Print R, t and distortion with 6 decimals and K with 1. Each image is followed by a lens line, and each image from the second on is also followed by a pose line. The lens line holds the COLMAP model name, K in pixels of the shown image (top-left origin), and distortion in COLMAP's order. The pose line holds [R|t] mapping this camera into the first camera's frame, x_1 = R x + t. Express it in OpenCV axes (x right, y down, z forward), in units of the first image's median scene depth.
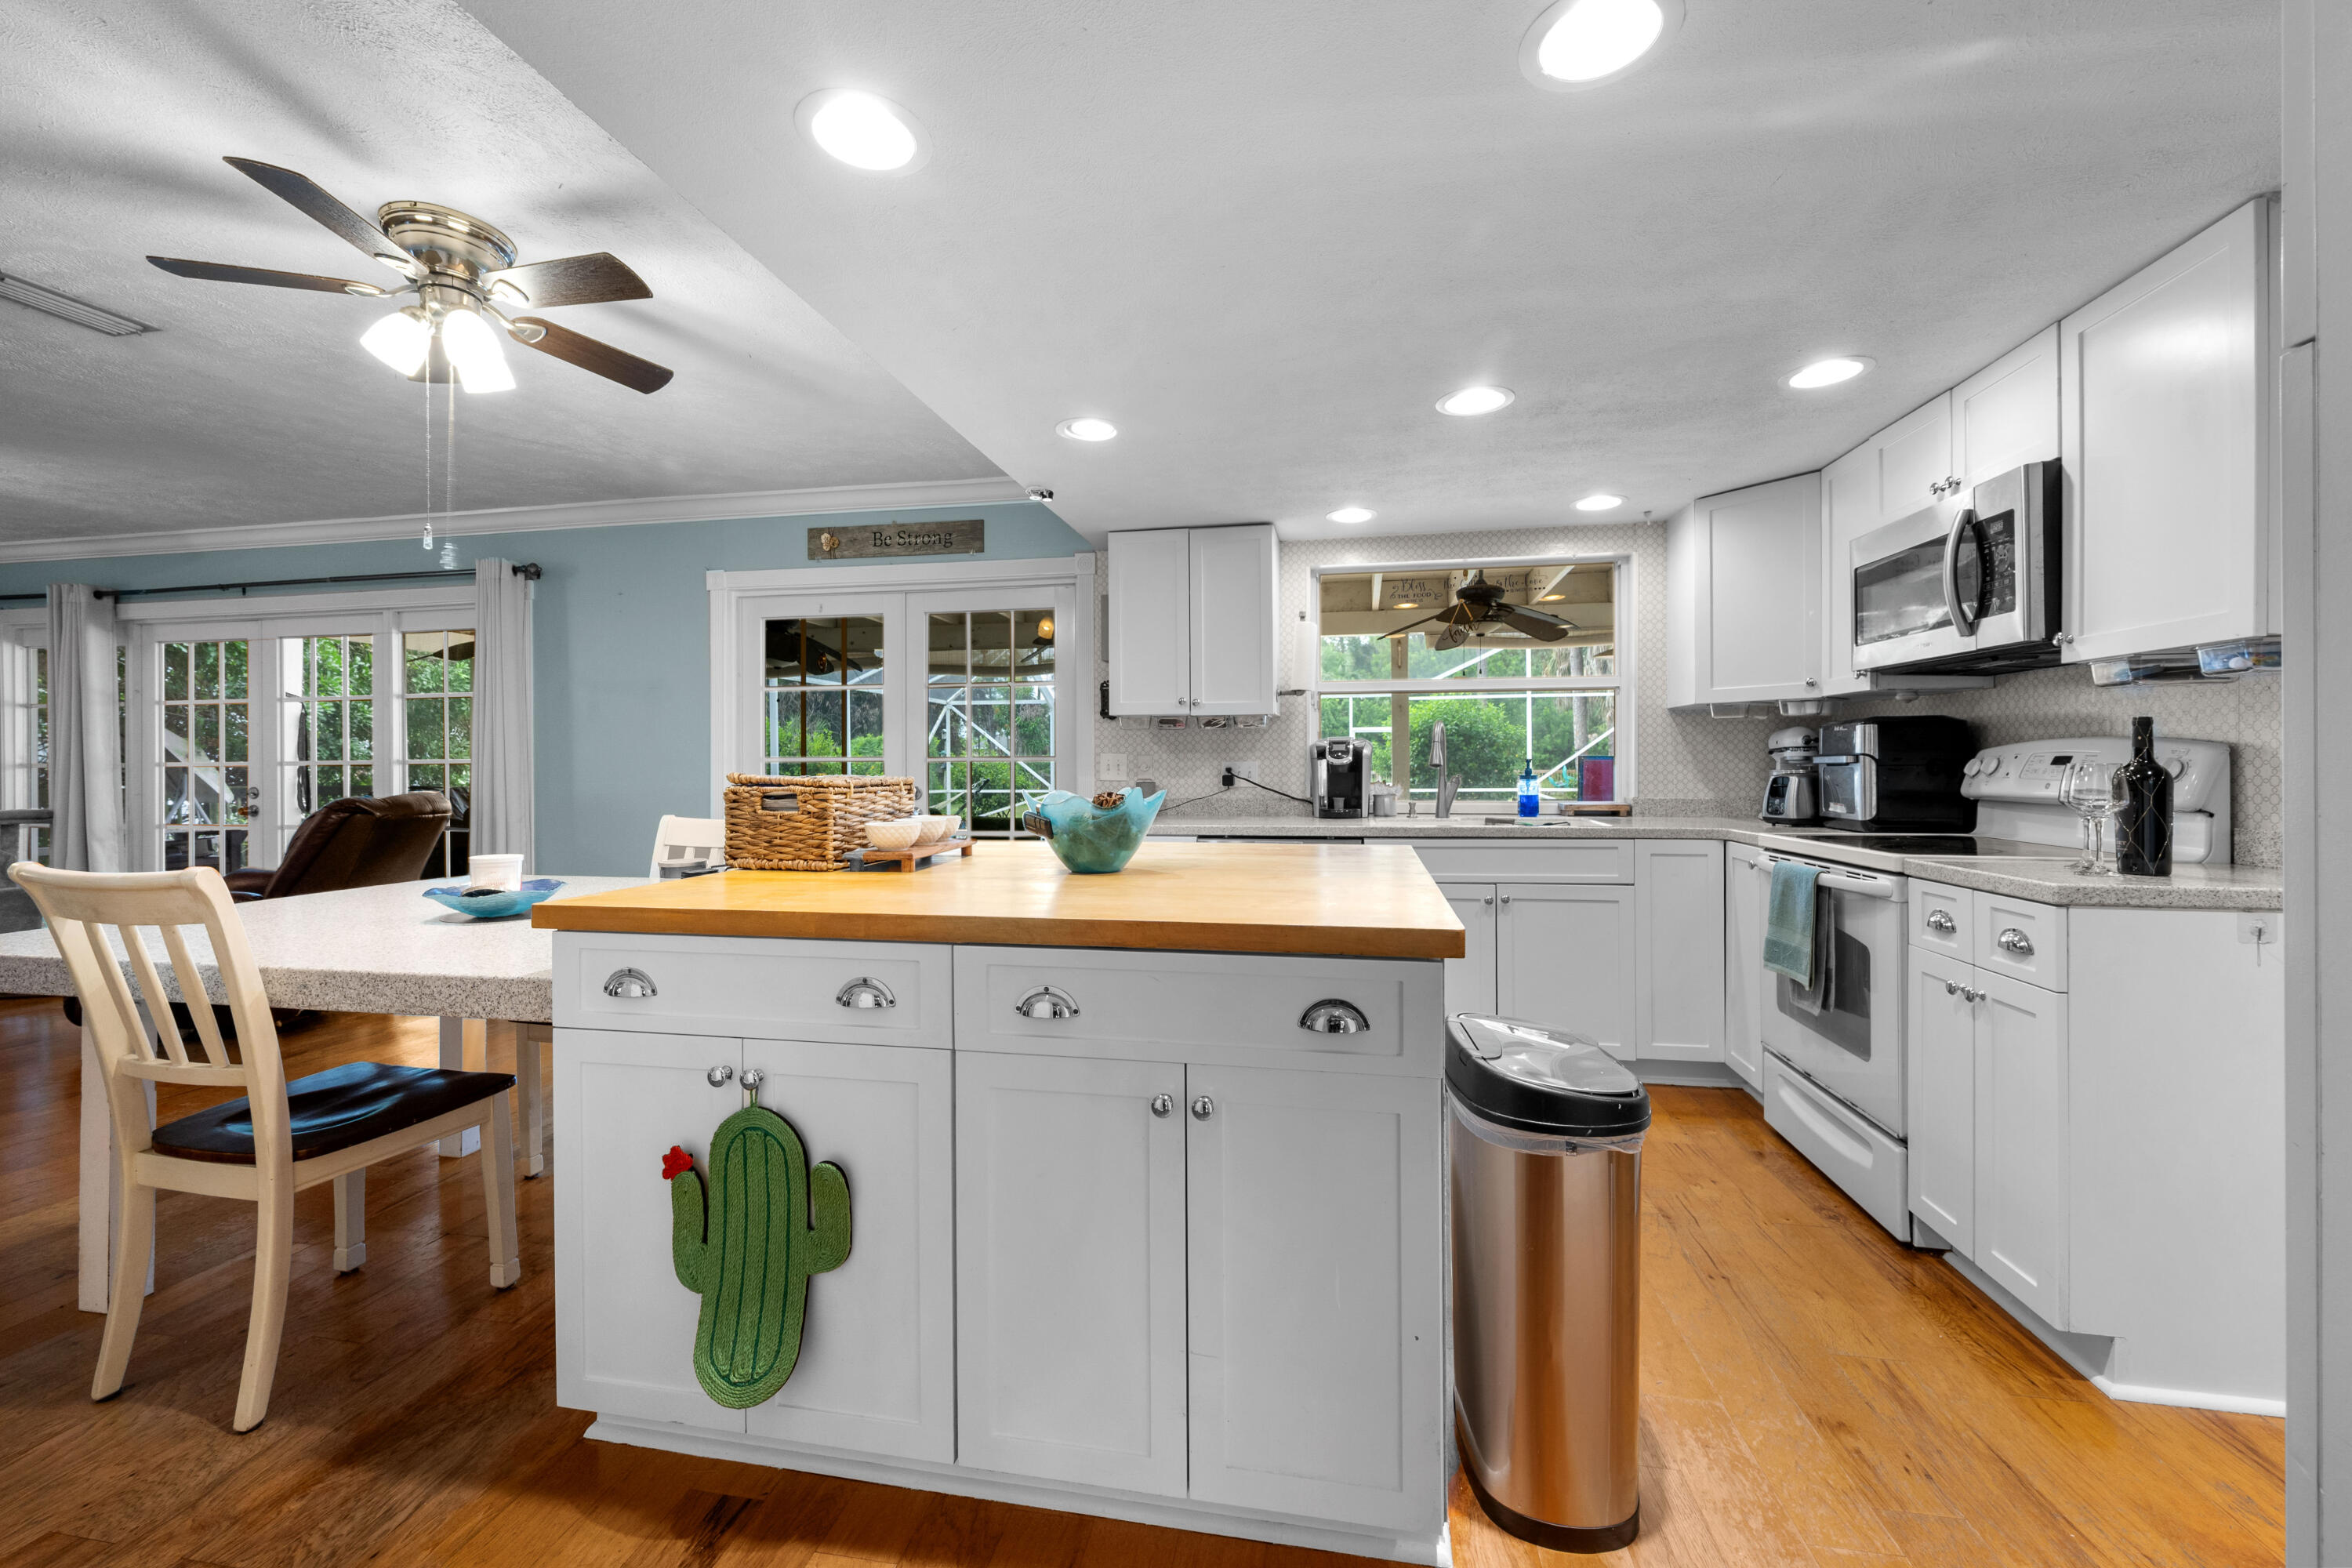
lens RADIAL K [[915.1, 0, 1179.1], [0, 915.1, 762.9], [0, 0, 1]] dist [0.001119, -0.000196]
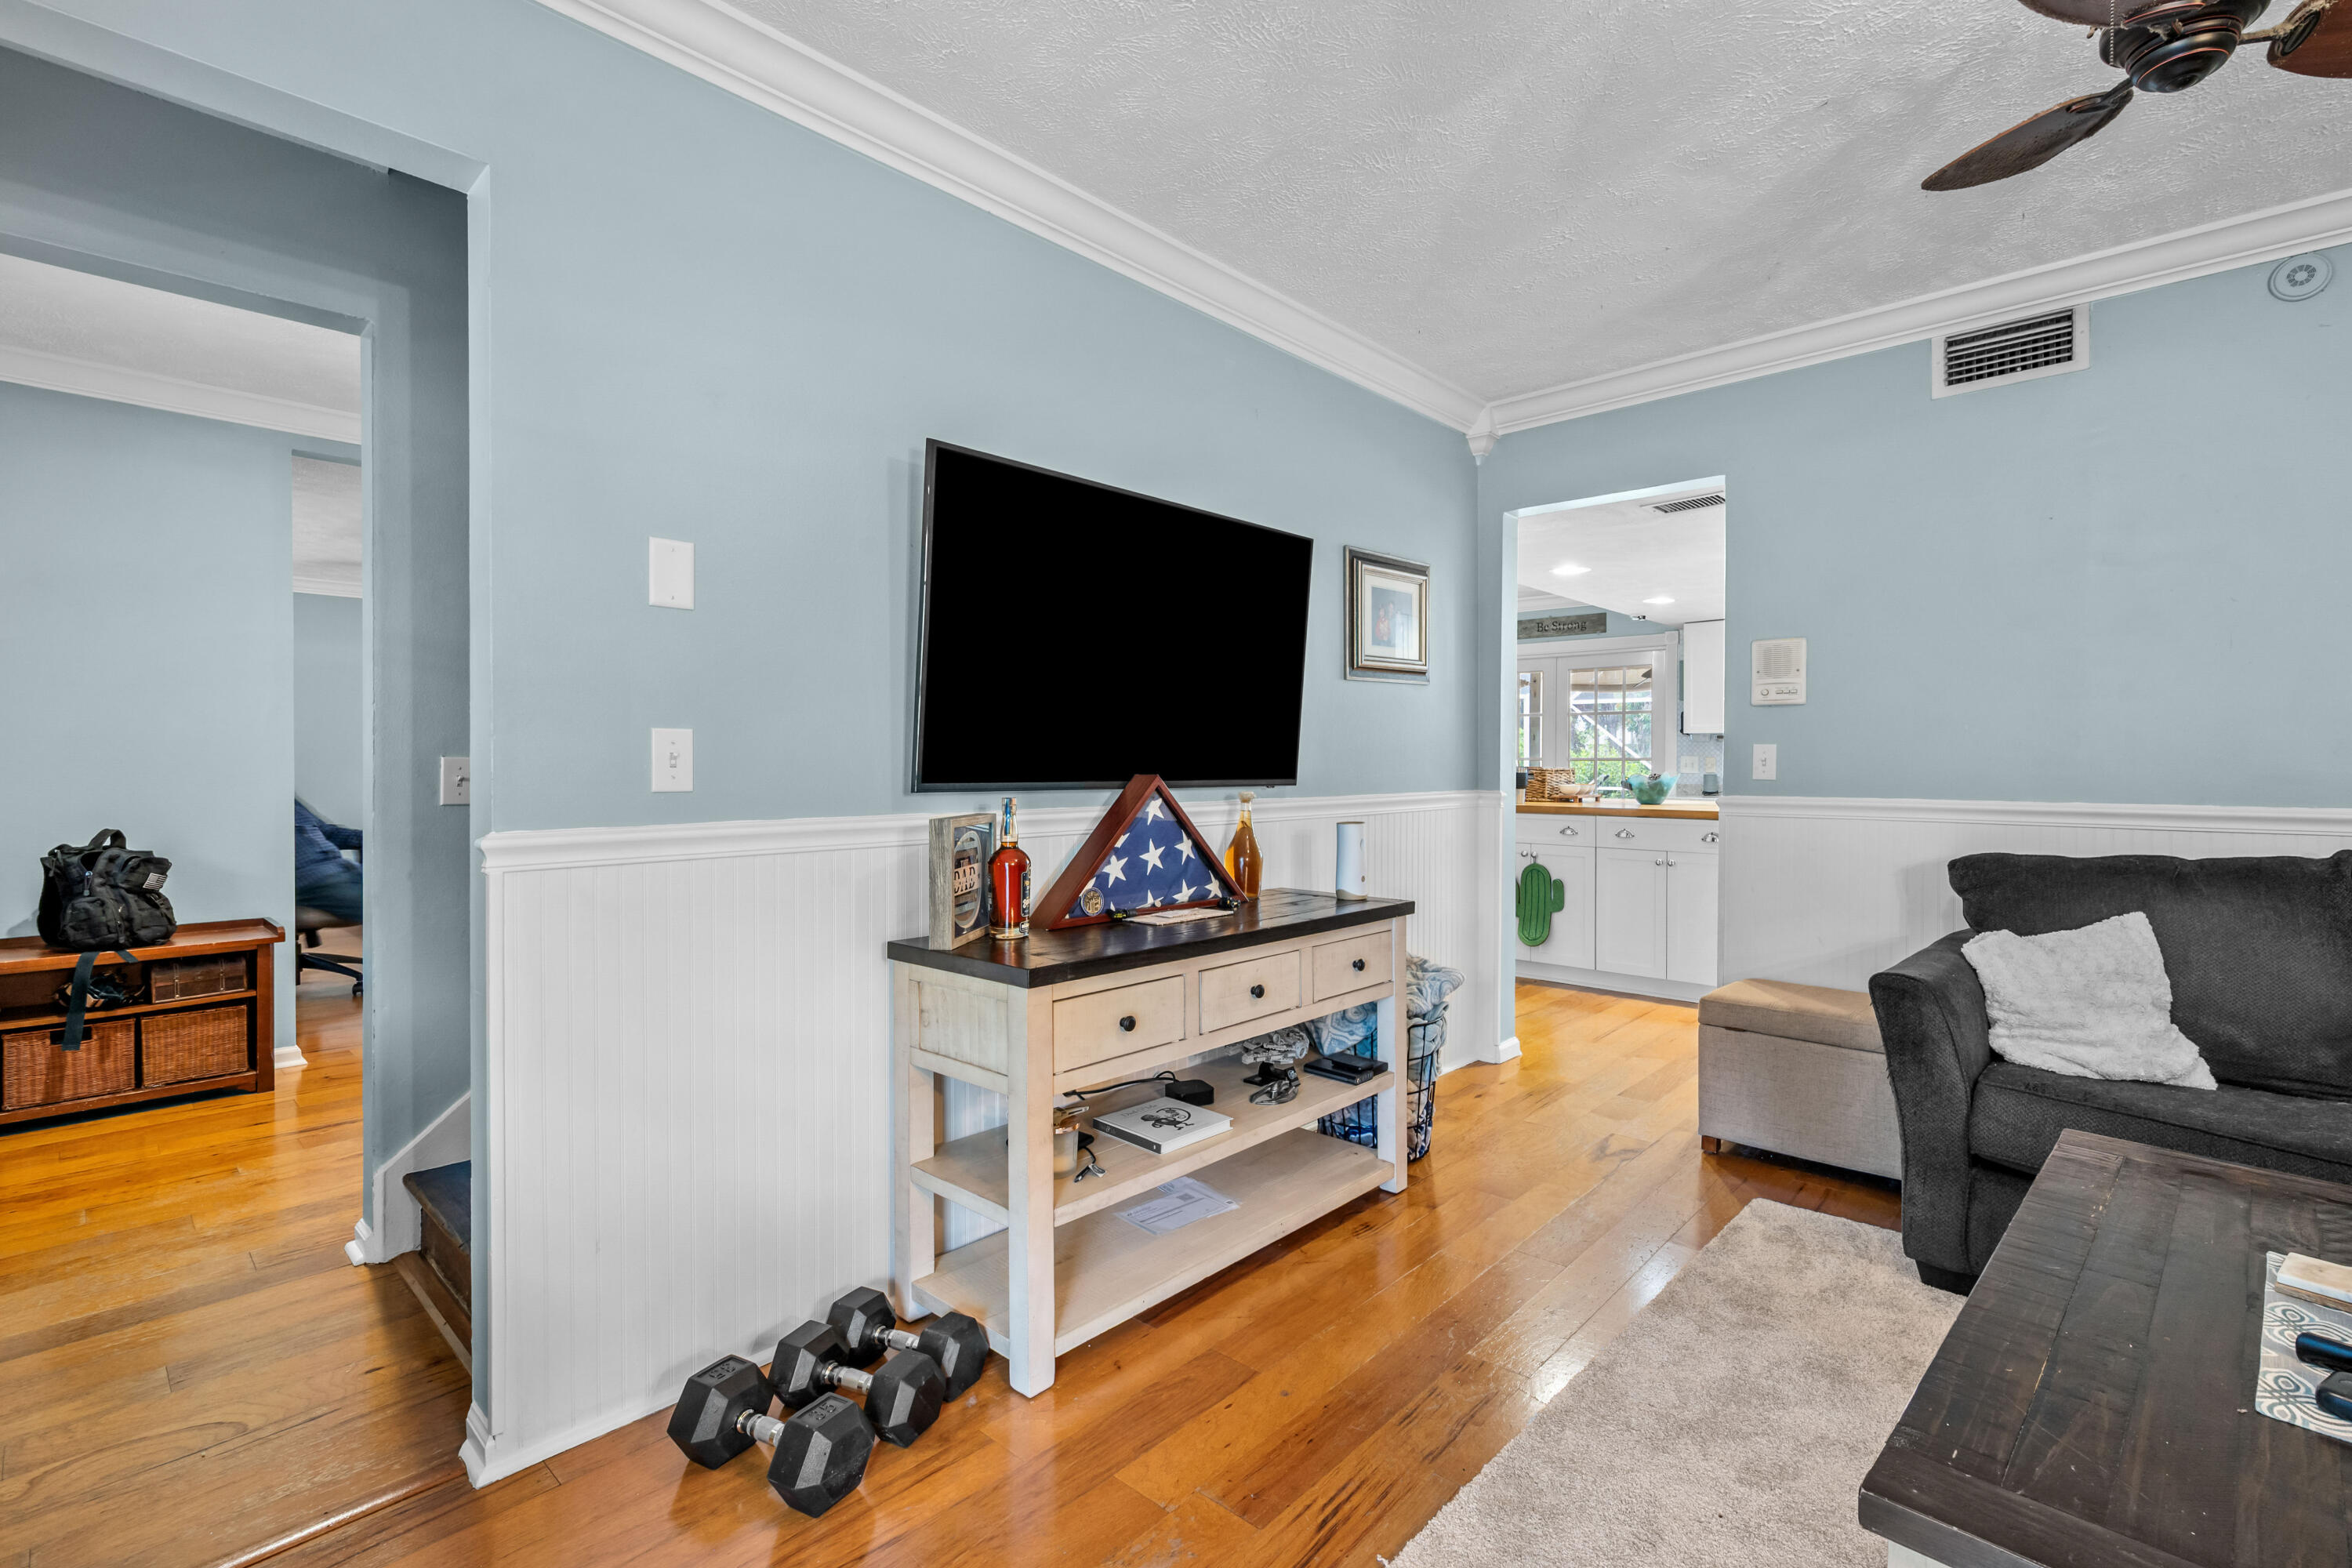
lens RADIAL K [[1092.2, 0, 1182.3], [0, 1092.2, 765.7], [0, 0, 1]] dist [-0.001065, -0.000048]
pose [[0.838044, 0.005113, -0.545578, 0.334063], [-0.001973, 0.999978, 0.006341, -0.005987], [0.545599, -0.004237, 0.838036, -1.595347]]
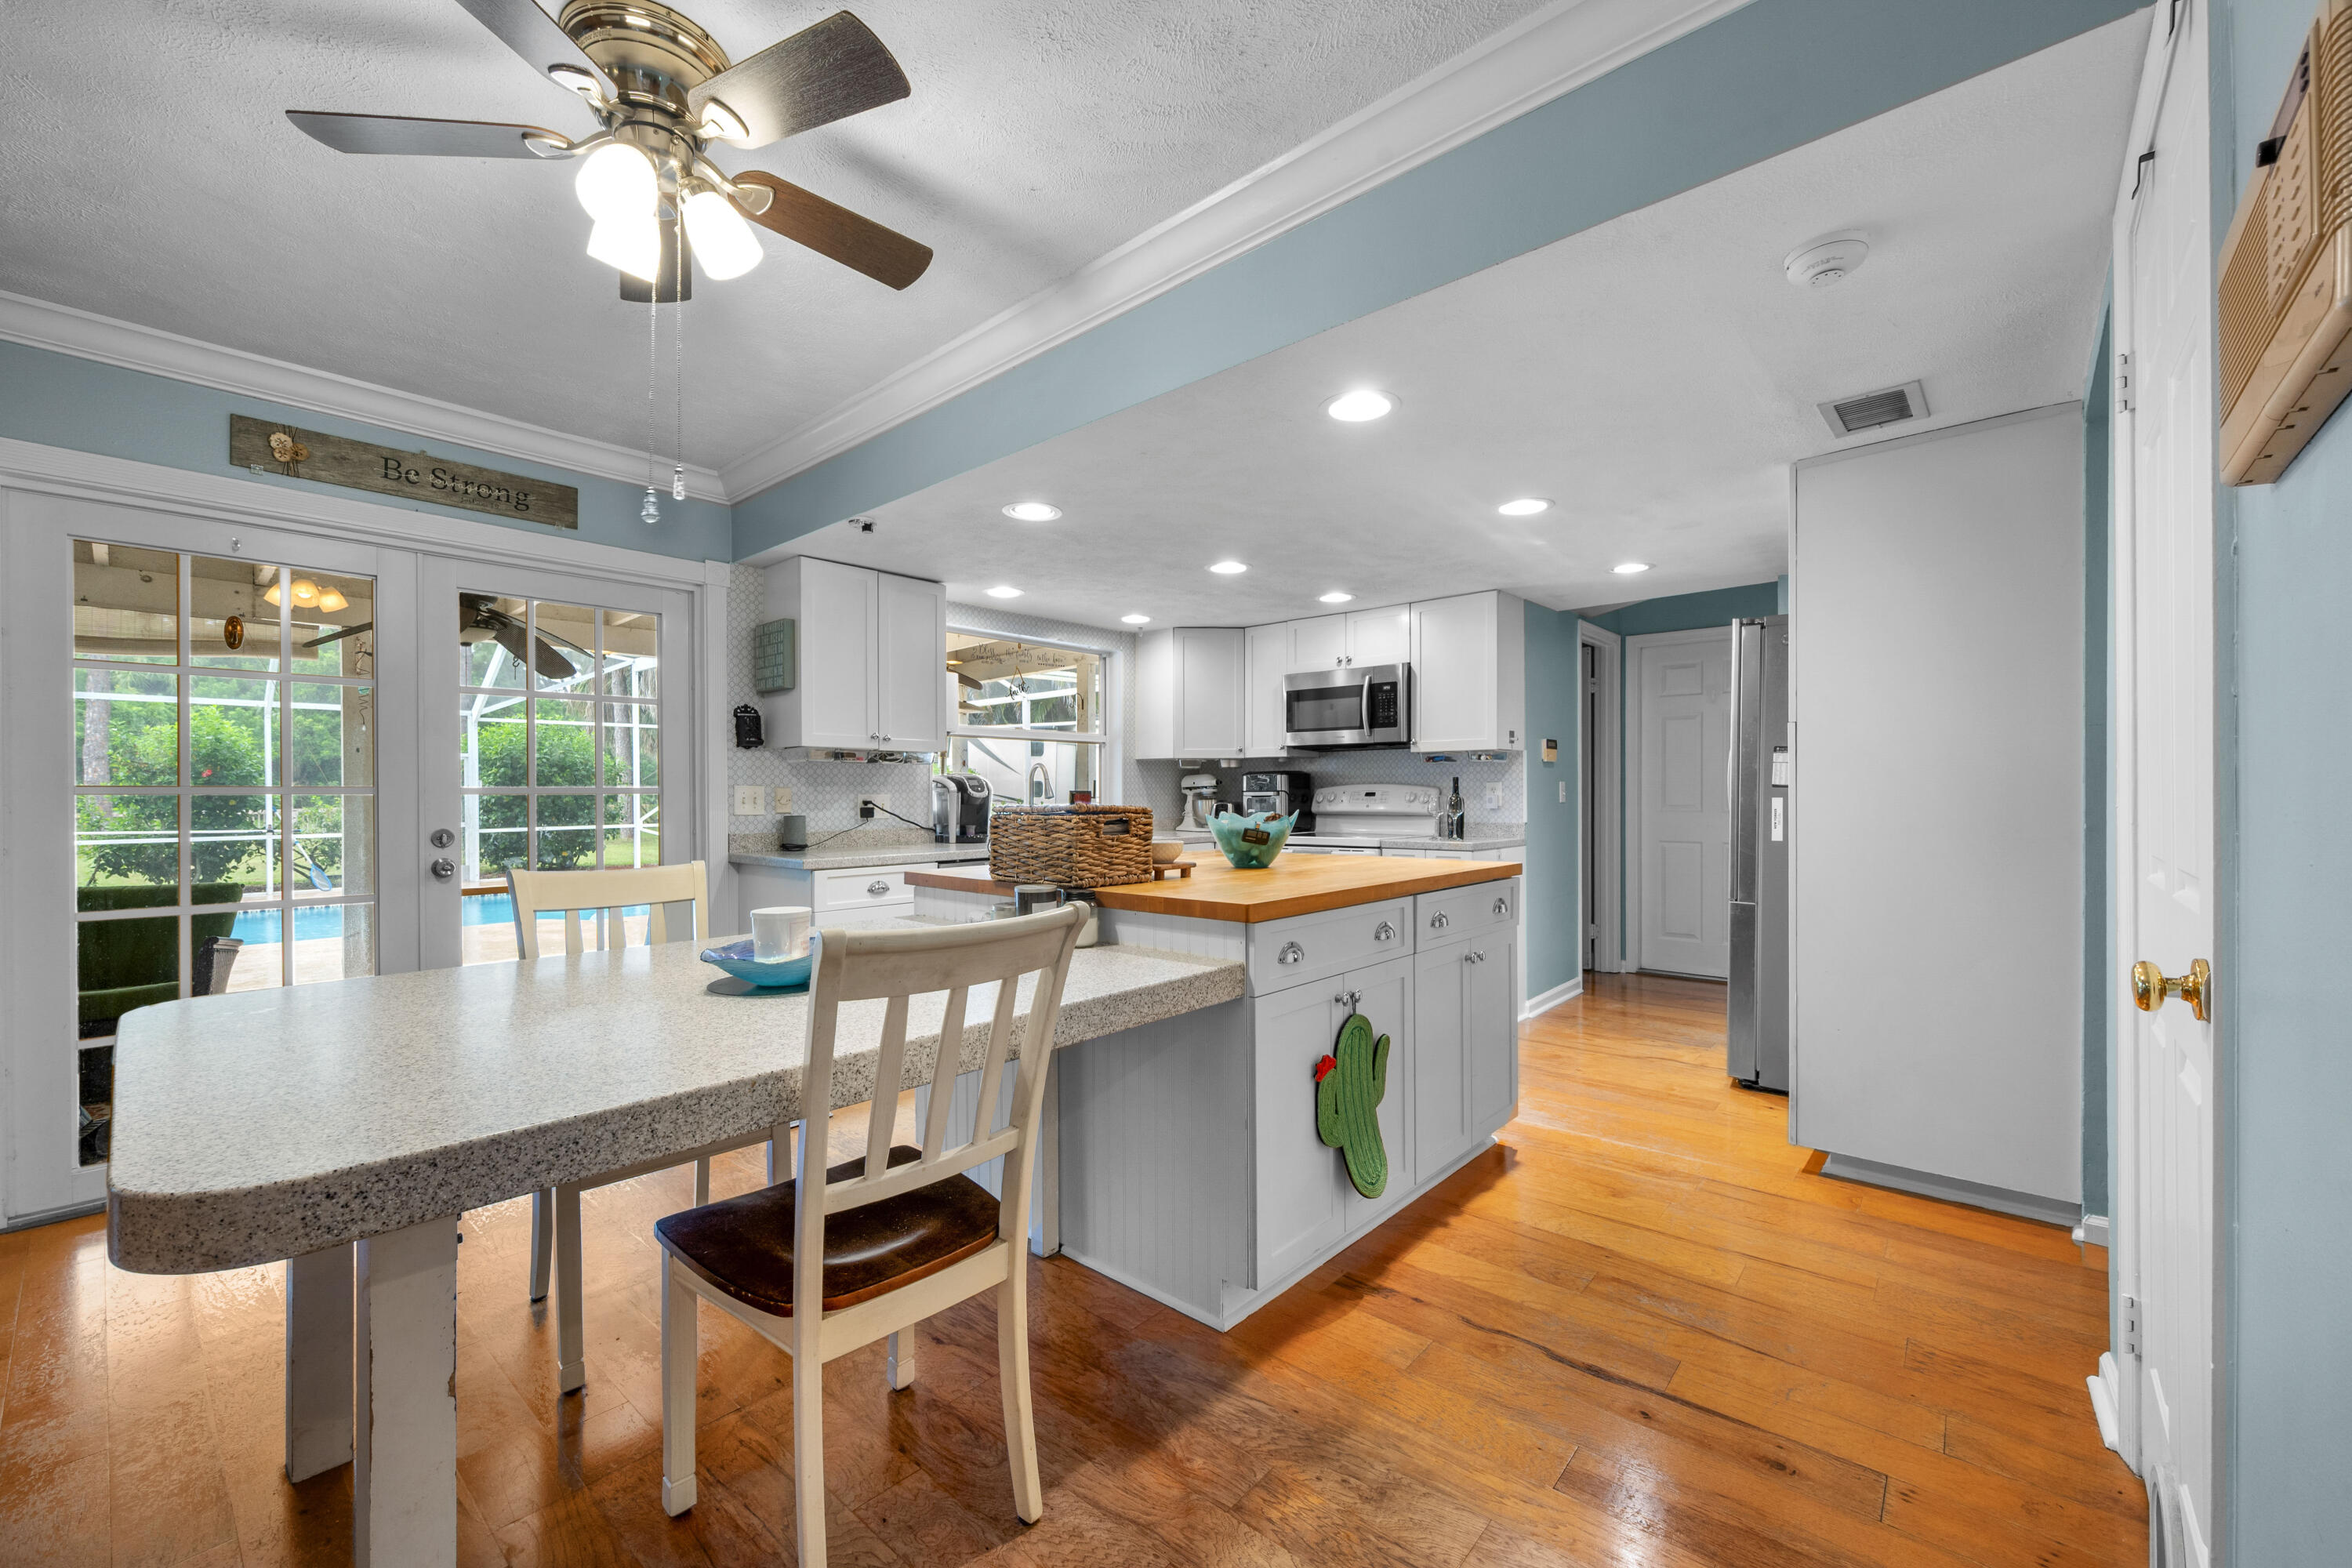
lens RADIAL K [[934.6, 0, 1176.0], [0, 934.6, 784.0], [0, 0, 1]] dist [0.001035, -0.000010]
pose [[0.512424, 0.011171, 0.858660, -1.011552], [0.001430, 0.999903, -0.013862, 0.002812], [-0.858731, 0.008331, 0.512358, 0.224935]]
